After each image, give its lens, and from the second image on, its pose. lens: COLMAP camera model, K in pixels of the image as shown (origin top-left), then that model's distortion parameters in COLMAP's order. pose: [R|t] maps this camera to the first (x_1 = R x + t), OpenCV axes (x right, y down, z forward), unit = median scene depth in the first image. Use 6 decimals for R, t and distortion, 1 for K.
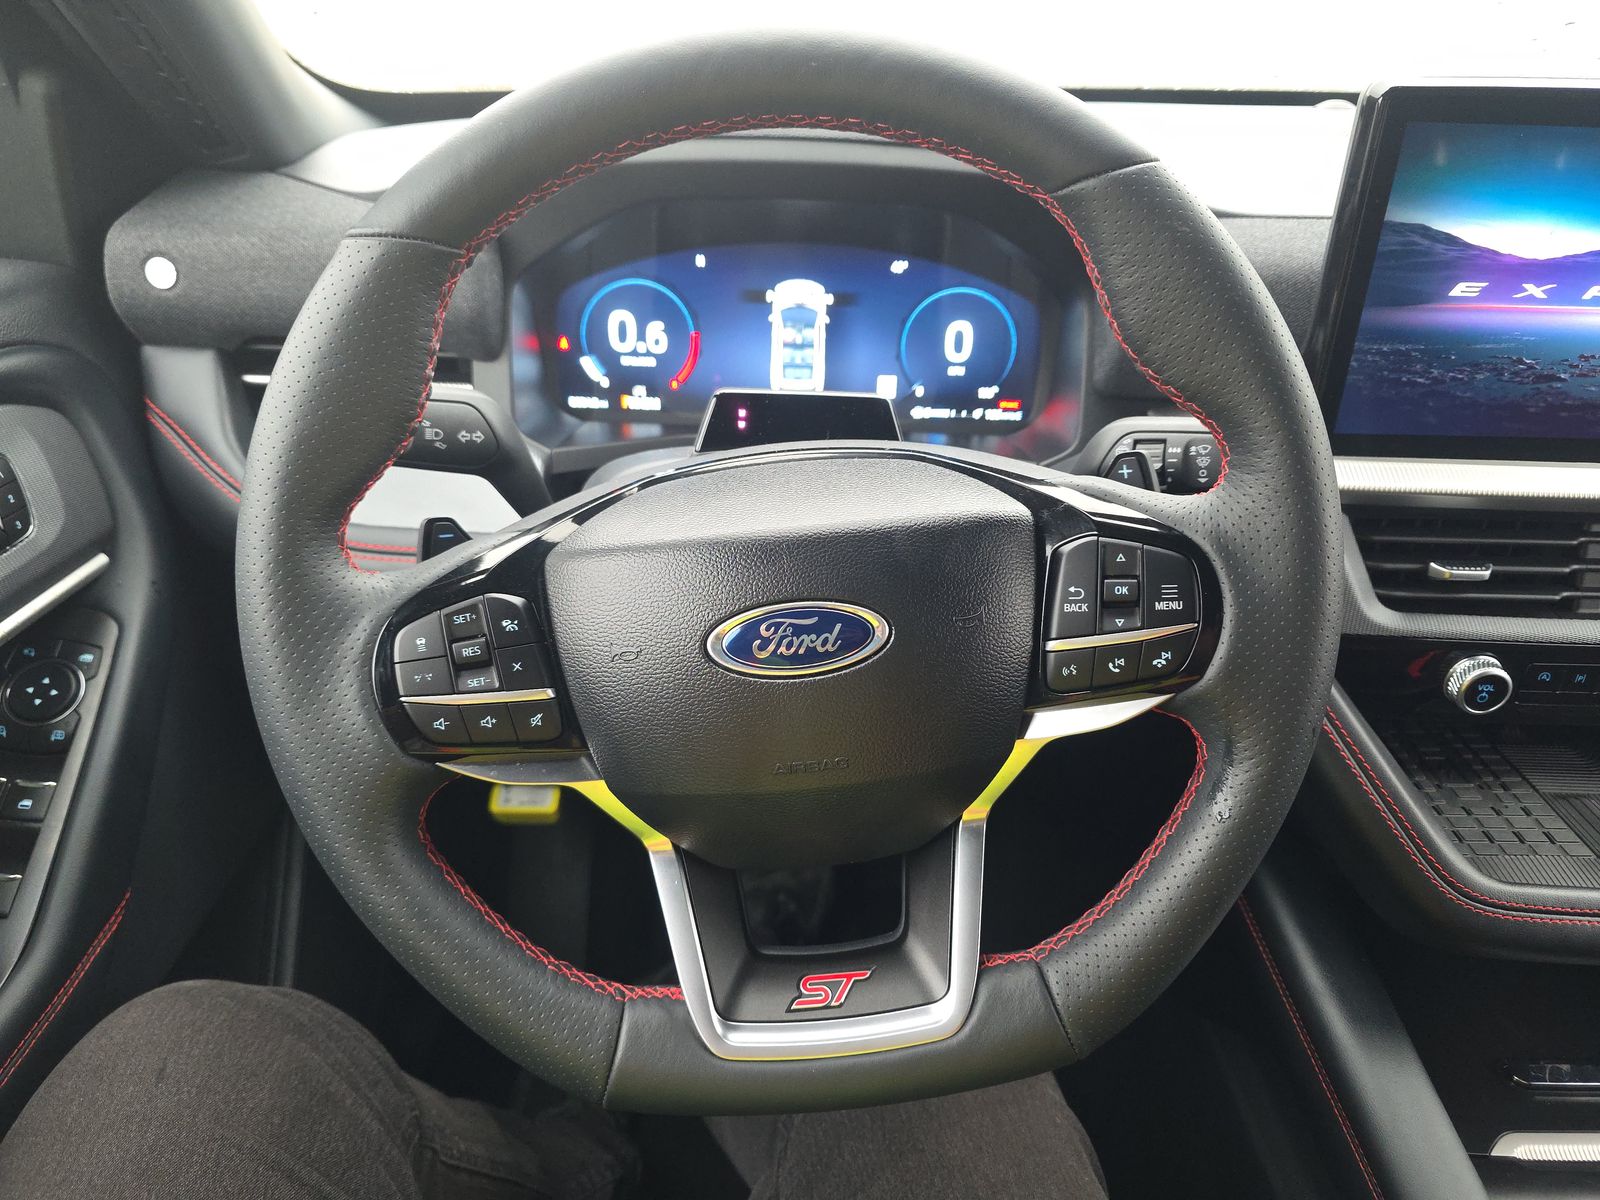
lens RADIAL K [[1076.2, 0, 800.1], [0, 1076.2, 609.6], [0, 0, 1]] dist [0.003717, -0.020157]
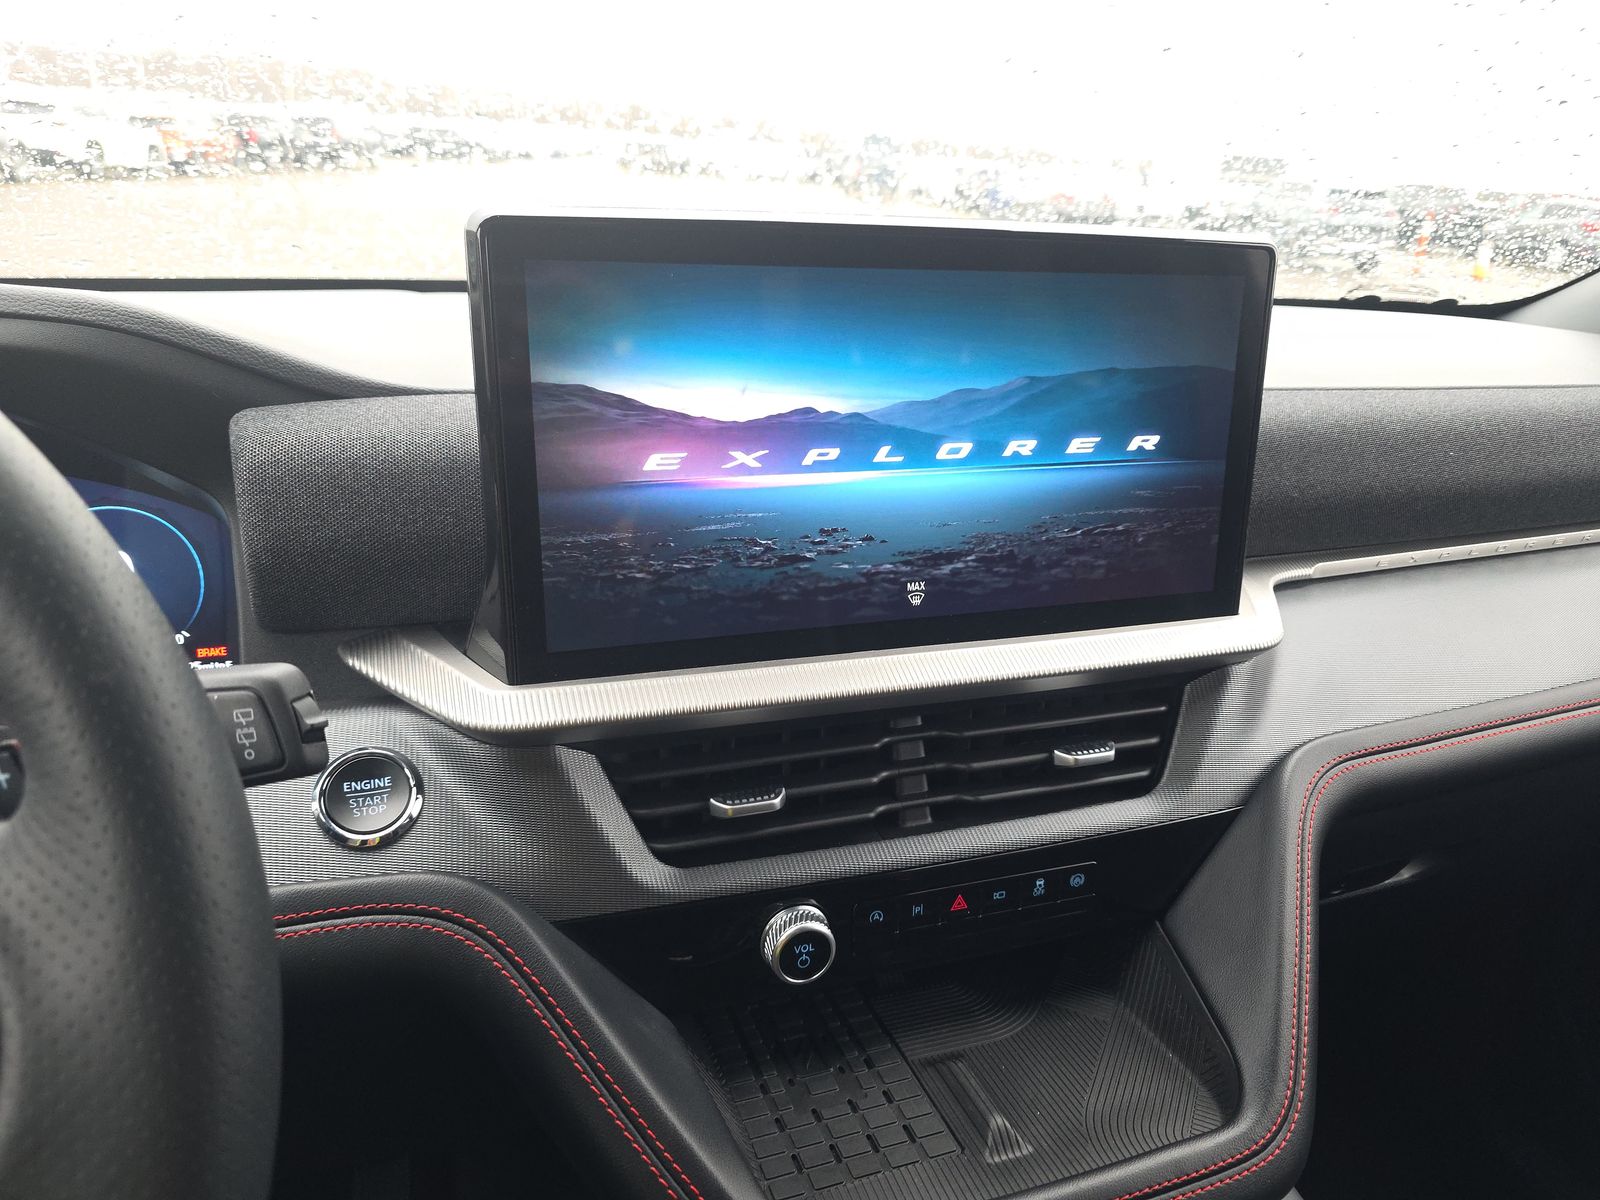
lens RADIAL K [[1076.2, 0, 794.7], [0, 1076.2, 597.9], [0, 0, 1]] dist [0.003717, -0.020157]
pose [[0.934034, -0.092963, 0.344874, 0.404294], [0.164495, 0.969006, -0.184307, -0.032180], [-0.317051, 0.228880, 0.920376, 0.235252]]
